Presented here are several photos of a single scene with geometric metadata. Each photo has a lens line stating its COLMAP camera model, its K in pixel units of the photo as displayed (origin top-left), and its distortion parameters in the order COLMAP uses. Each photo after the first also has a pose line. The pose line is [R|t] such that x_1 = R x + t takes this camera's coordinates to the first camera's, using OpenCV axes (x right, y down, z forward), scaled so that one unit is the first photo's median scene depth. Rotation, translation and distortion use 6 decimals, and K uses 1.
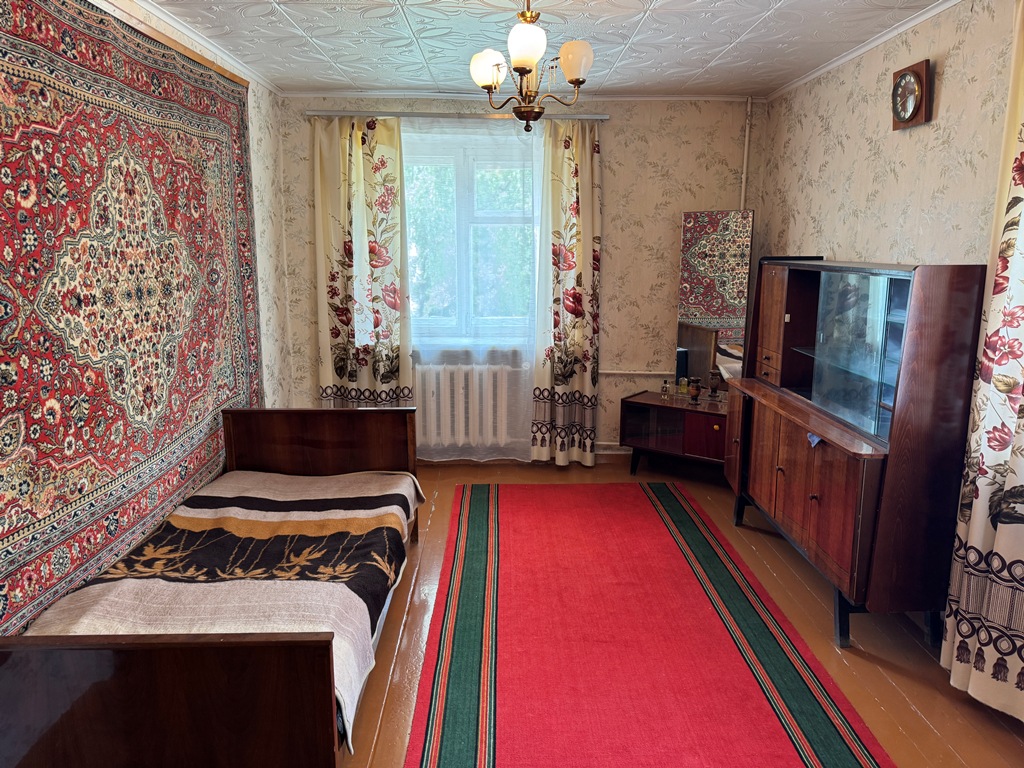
lens RADIAL K [[720.0, 0, 506.2], [0, 720.0, 377.3], [0, 0, 1]] dist [0.053459, -0.071669]
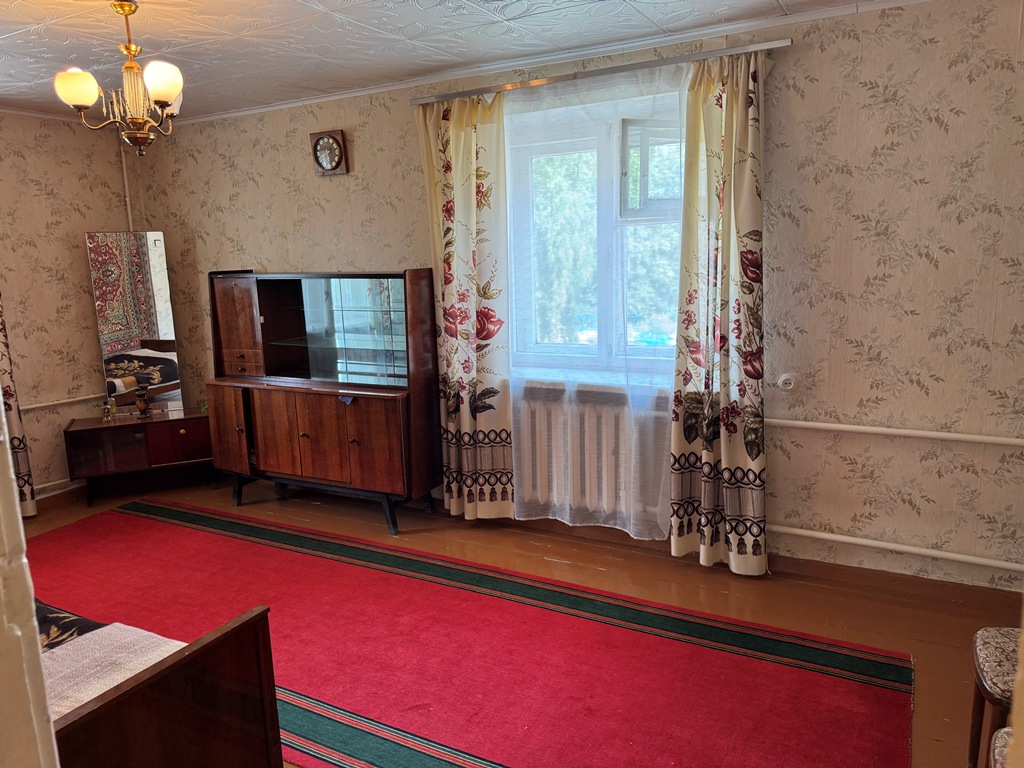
lens RADIAL K [[720.0, 0, 507.7], [0, 720.0, 381.9], [0, 0, 1]] dist [0.053459, -0.071669]
pose [[0.482673, -0.171920, 0.858761, -0.455297], [0.189512, 0.977815, 0.089238, -0.008543], [-0.855051, 0.119673, 0.504546, 0.032907]]
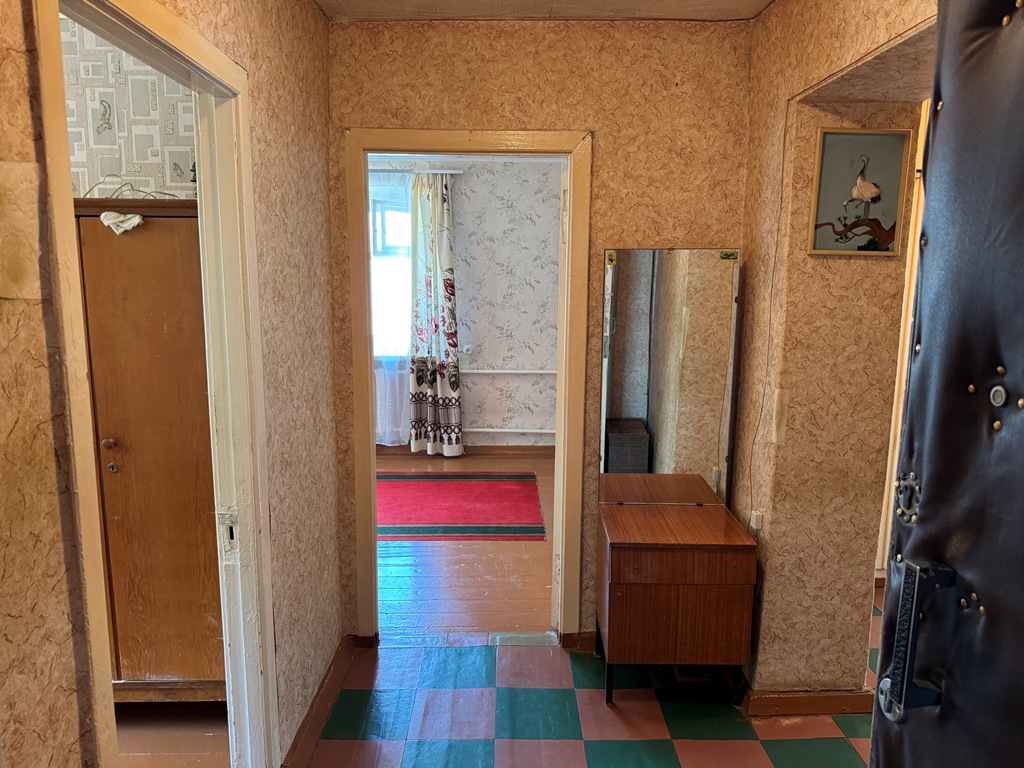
lens RADIAL K [[720.0, 0, 506.7], [0, 720.0, 387.4], [0, 0, 1]] dist [0.053459, -0.071669]
pose [[-0.004540, -0.161232, 0.986906, -1.148751], [0.173535, 0.971815, 0.159565, -0.027366], [-0.984817, 0.171987, 0.023567, 0.076930]]
